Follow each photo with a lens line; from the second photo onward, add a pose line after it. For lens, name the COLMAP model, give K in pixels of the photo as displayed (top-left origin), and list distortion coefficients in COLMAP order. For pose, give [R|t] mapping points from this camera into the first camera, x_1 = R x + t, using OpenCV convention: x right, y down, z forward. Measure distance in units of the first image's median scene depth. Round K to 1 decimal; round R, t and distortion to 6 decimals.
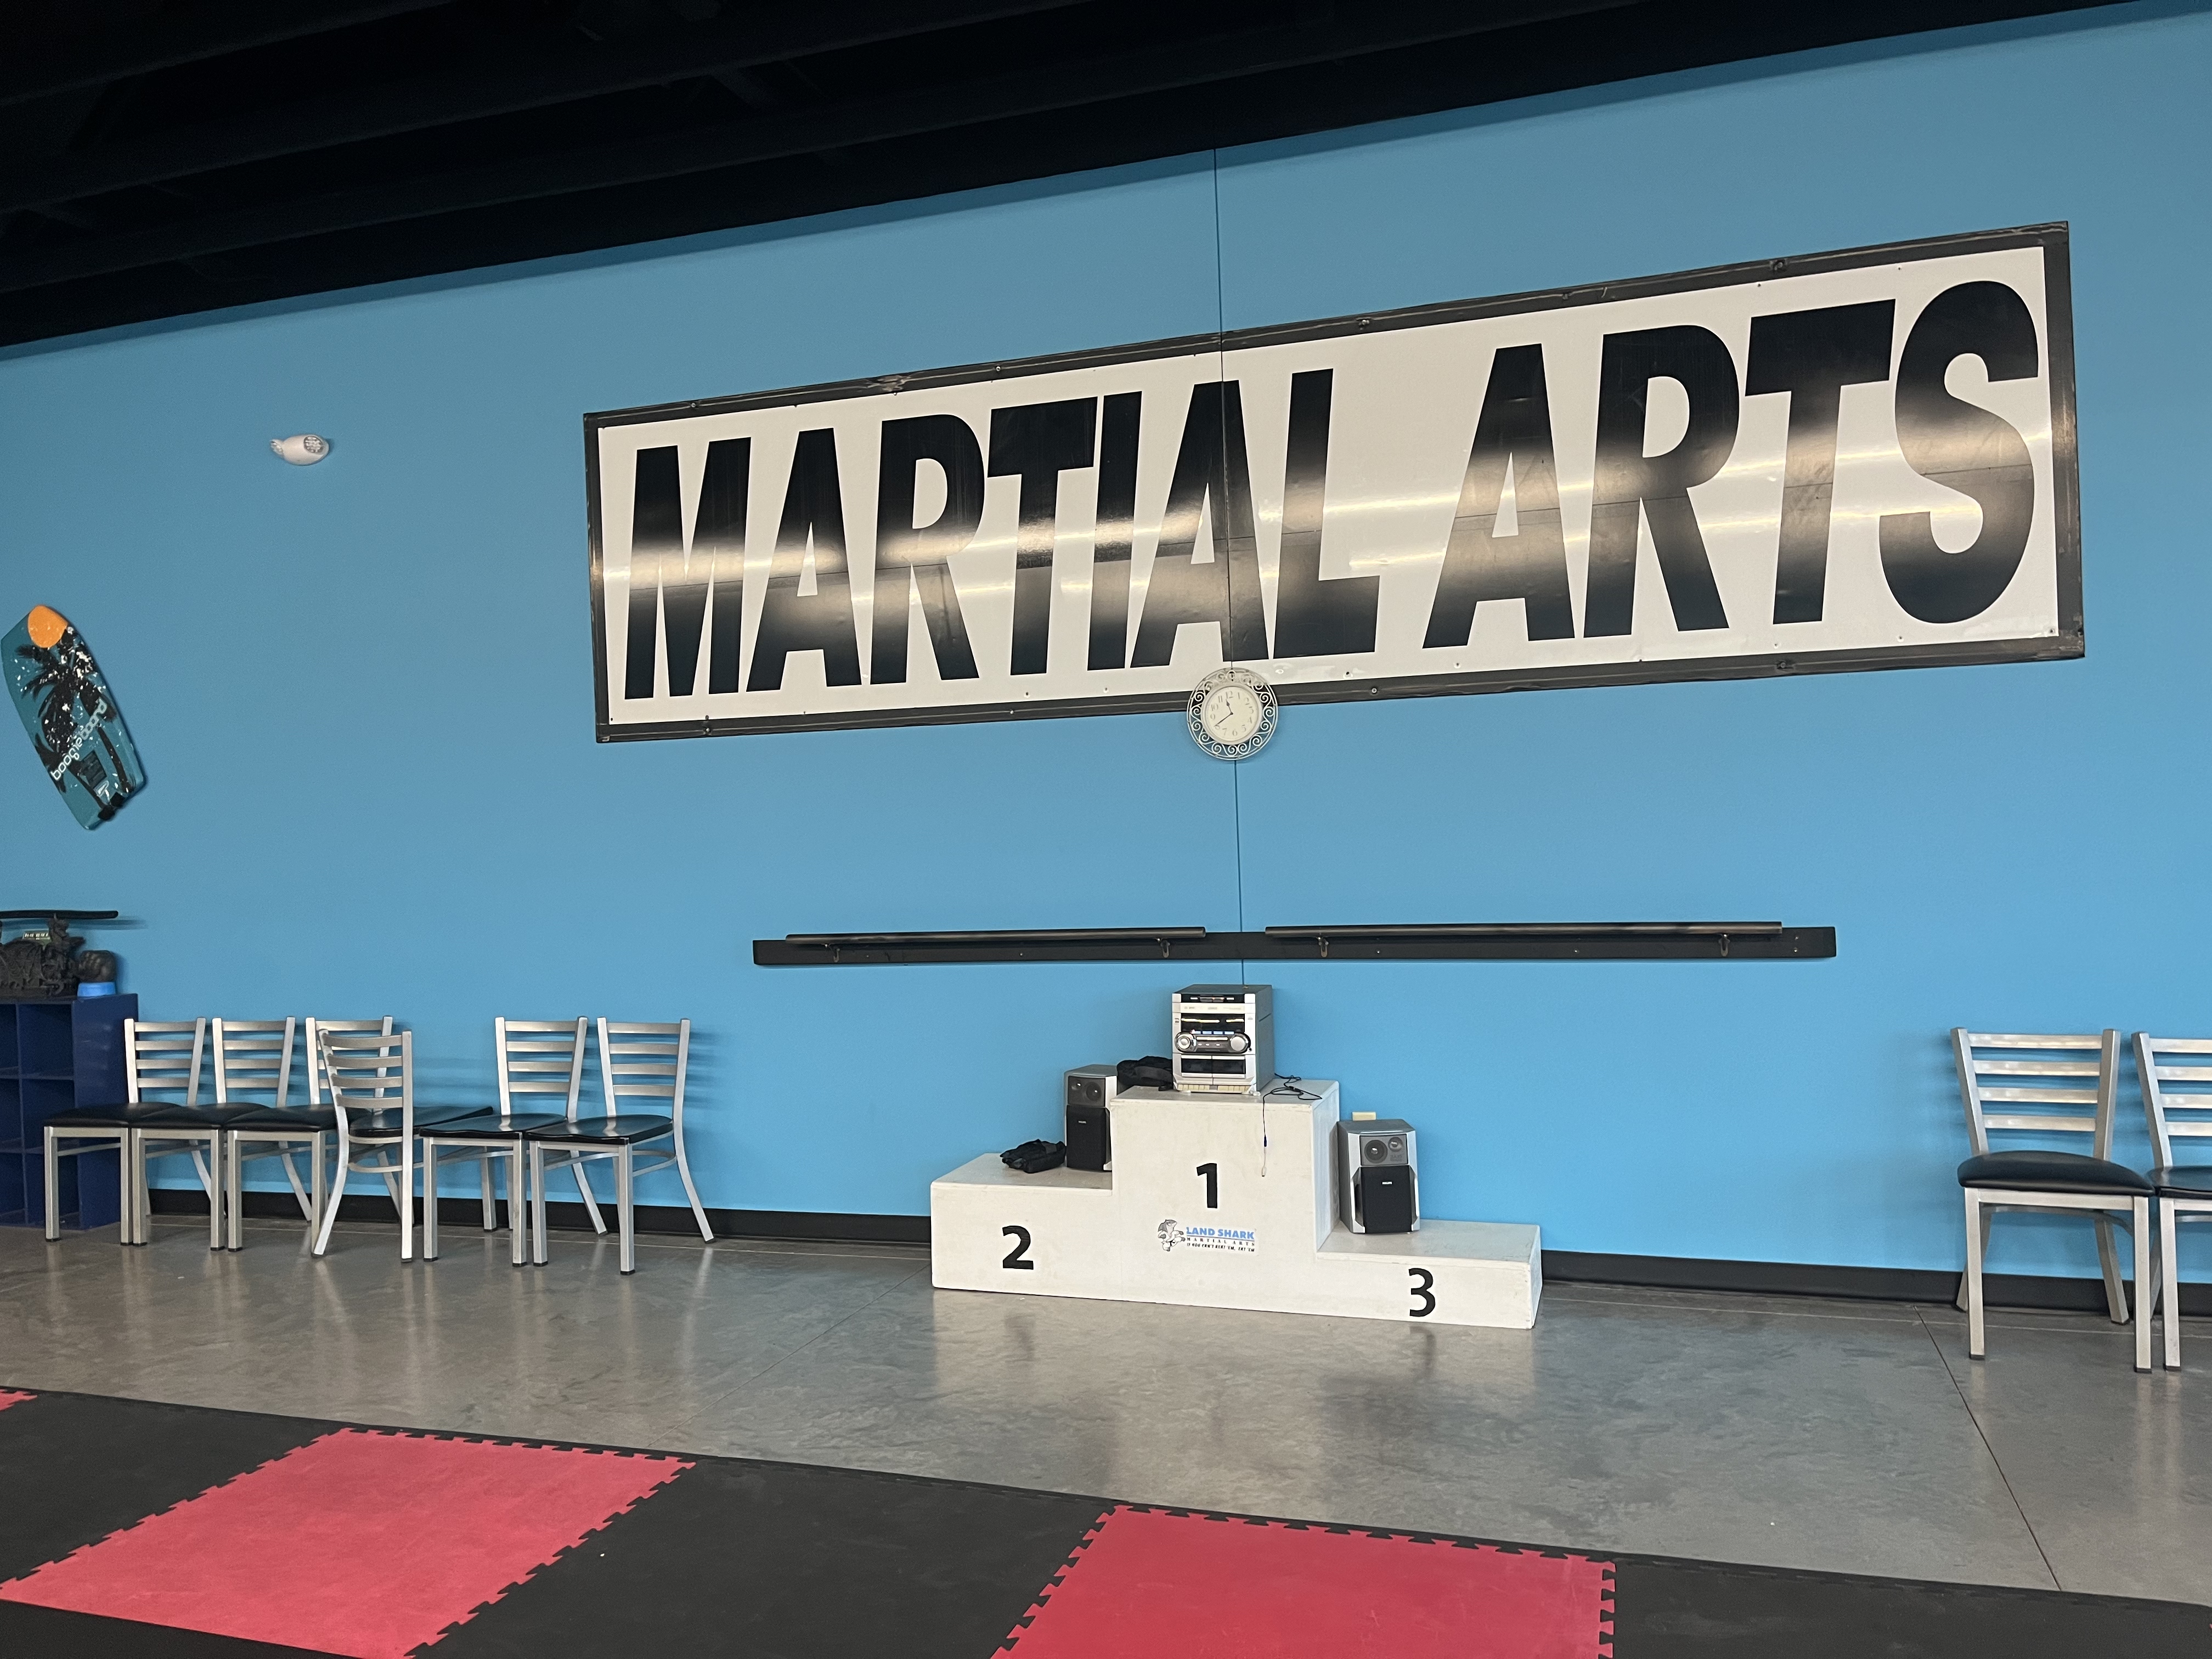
lens RADIAL K [[1661.4, 0, 1114.1], [0, 1661.4, 838.3], [0, 0, 1]] dist [0.046064, -0.051850]
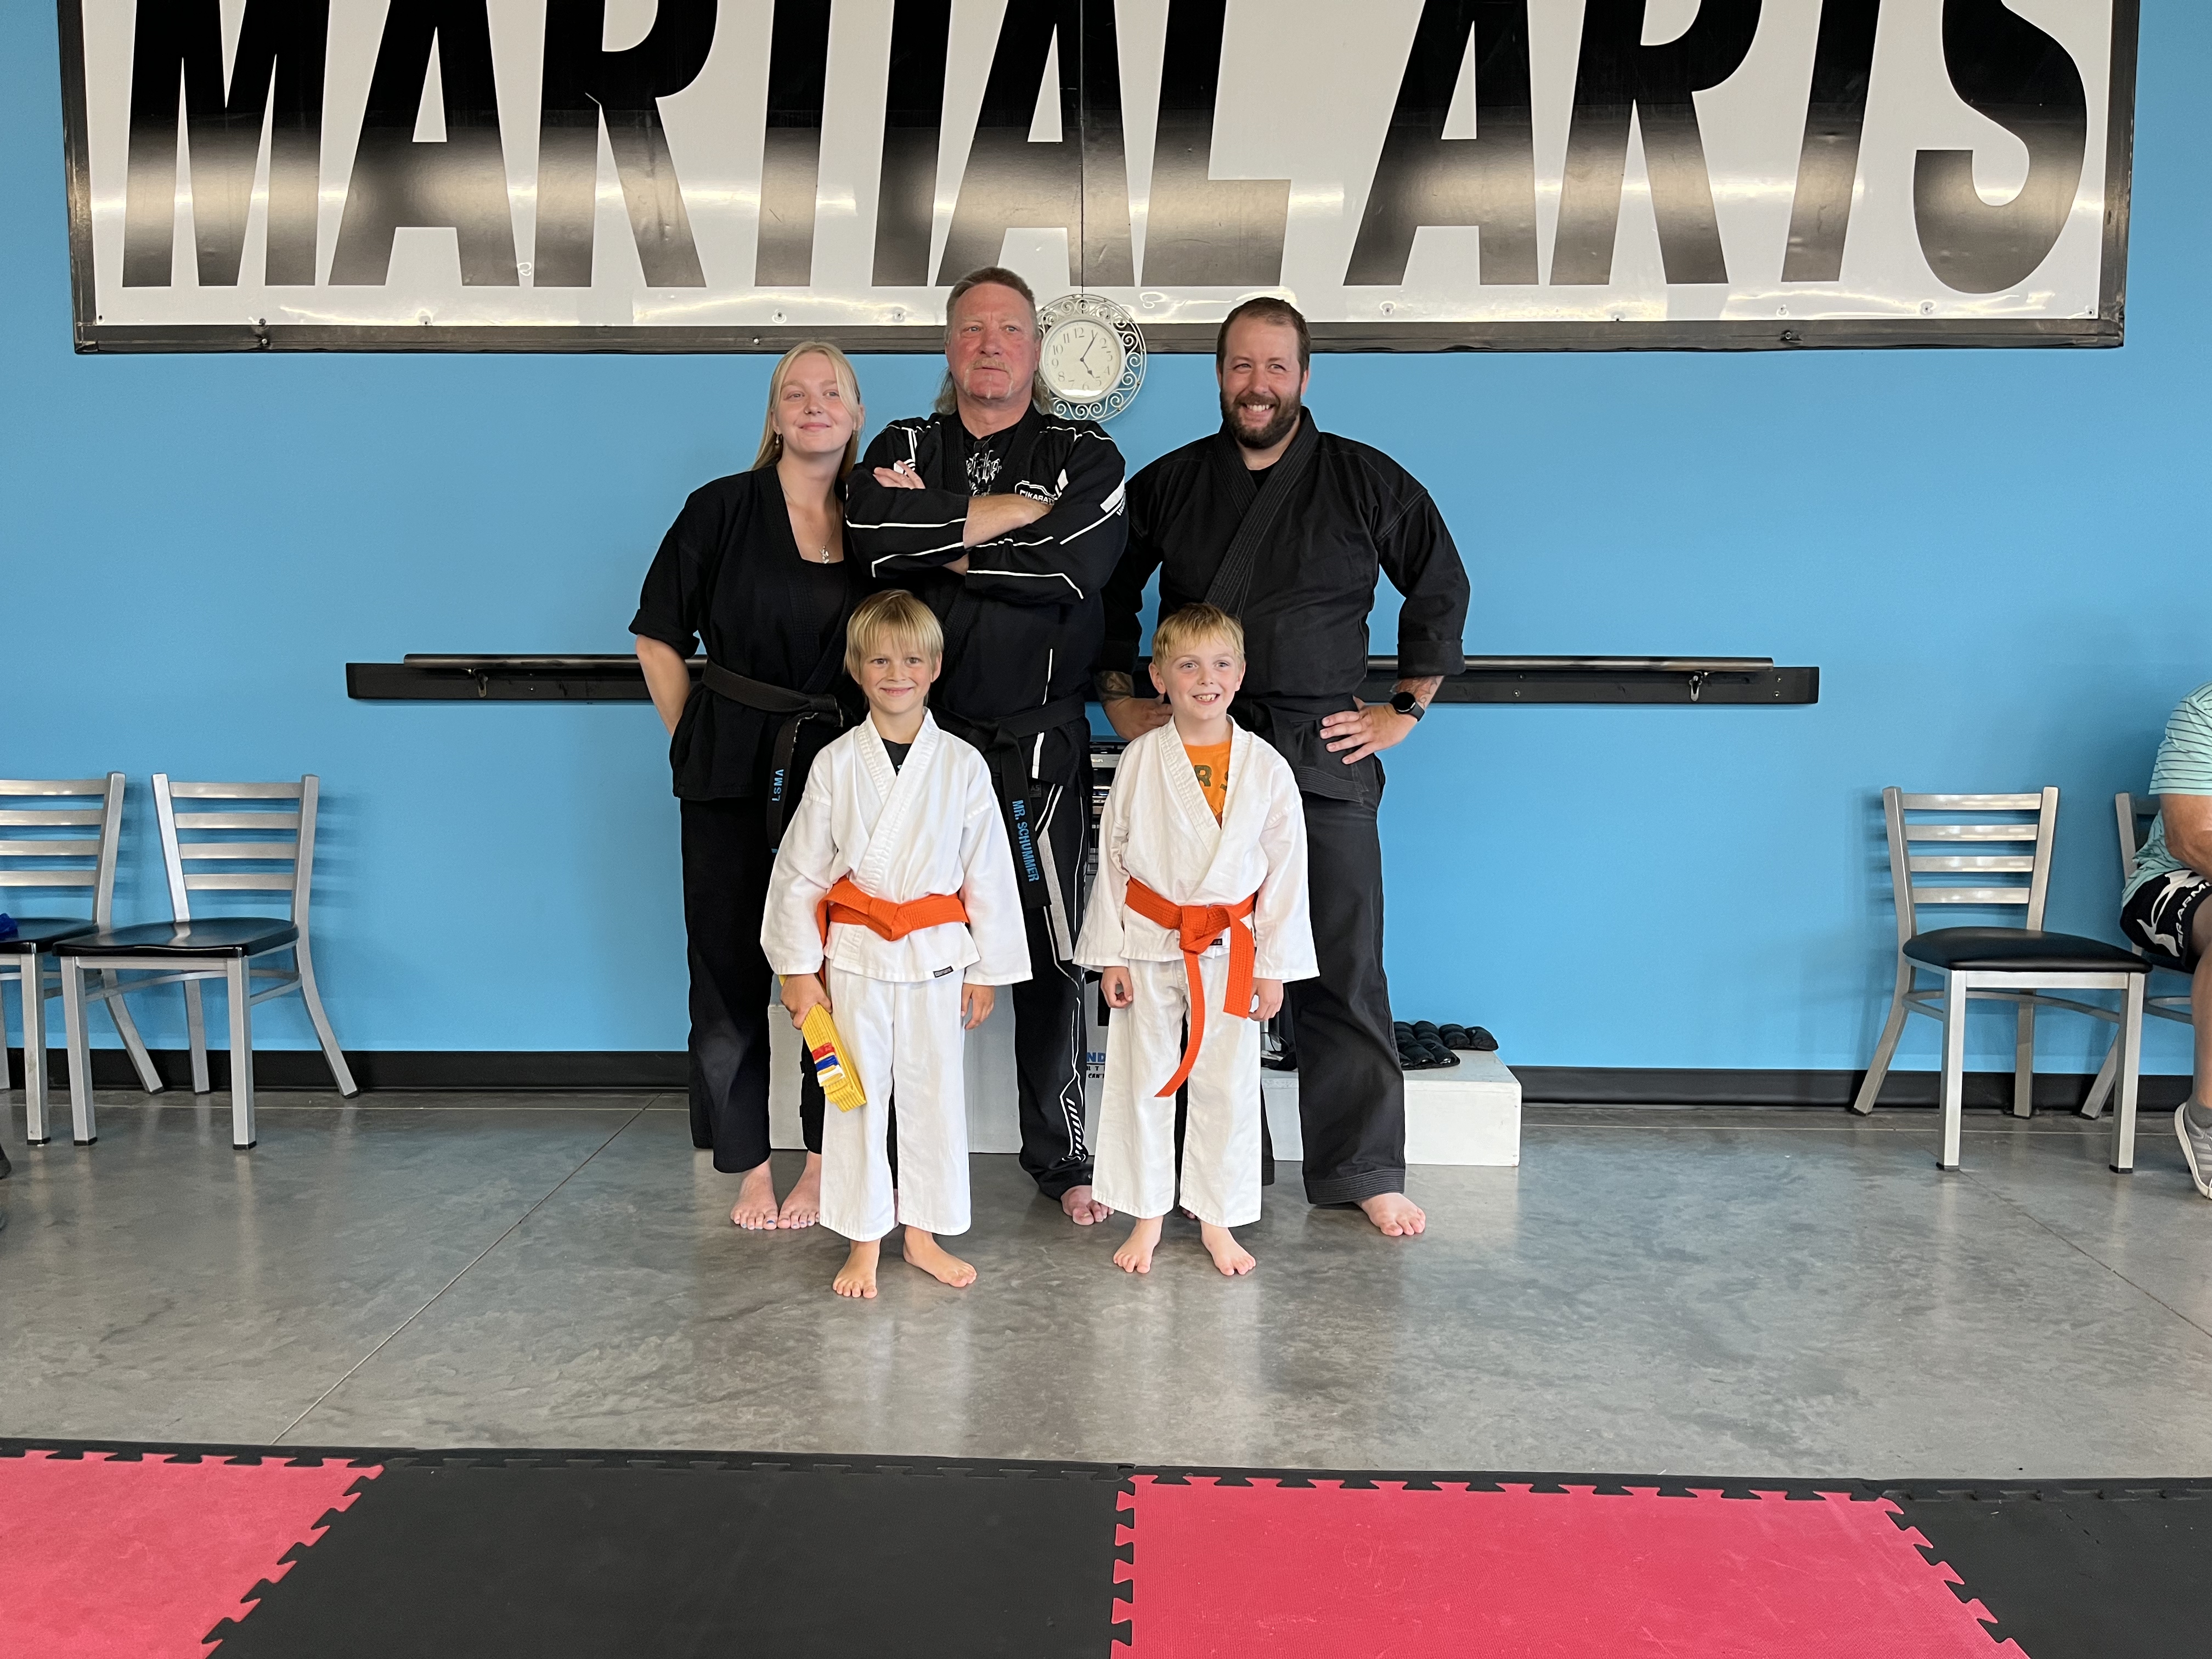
lens RADIAL K [[1661.4, 0, 1114.1], [0, 1661.4, 838.3], [0, 0, 1]] dist [0.046064, -0.051850]
pose [[0.957520, 0.004103, 0.288338, -0.137370], [-0.032878, 0.994932, 0.095025, 0.069590], [-0.286487, -0.100468, 0.952802, 0.302500]]
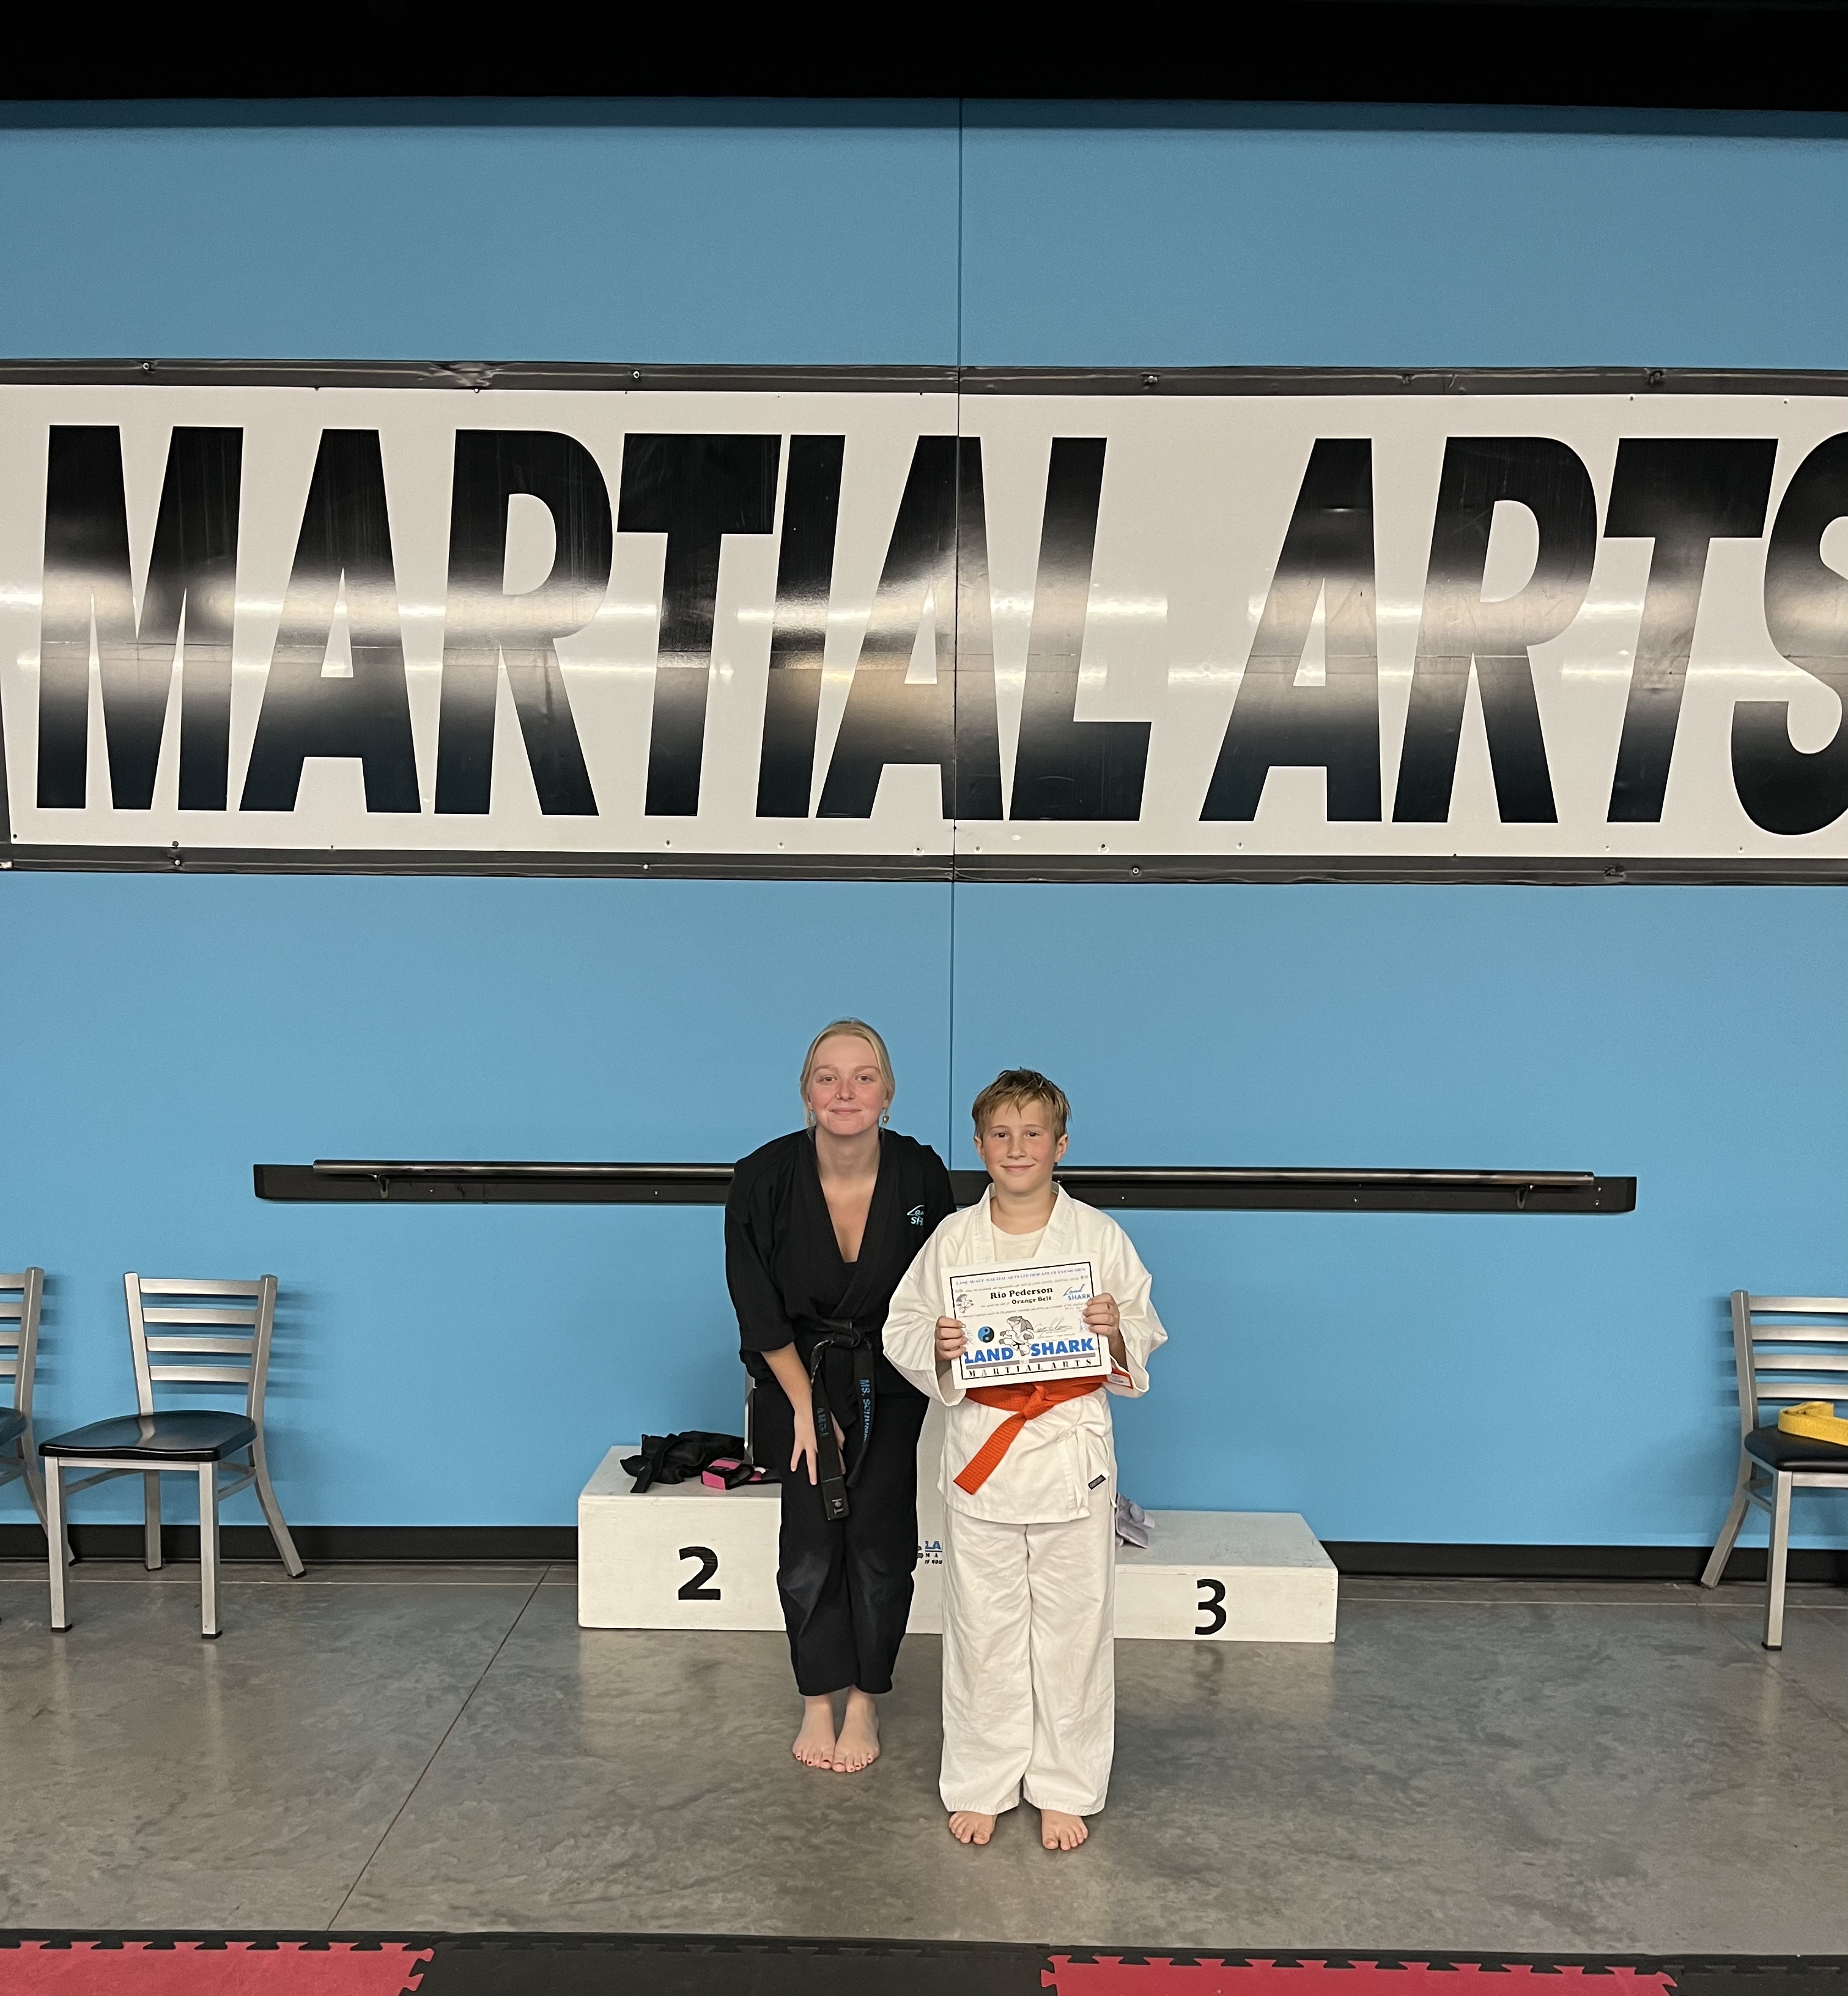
lens RADIAL K [[1857.1, 0, 915.8], [0, 1857.1, 1241.3], [0, 0, 1]] dist [0.018715, 0.013814]
pose [[0.951422, -0.005916, 0.307832, -0.233296], [-0.038646, 0.989614, 0.138461, -0.034399], [-0.305454, -0.143632, 0.941312, 0.181655]]
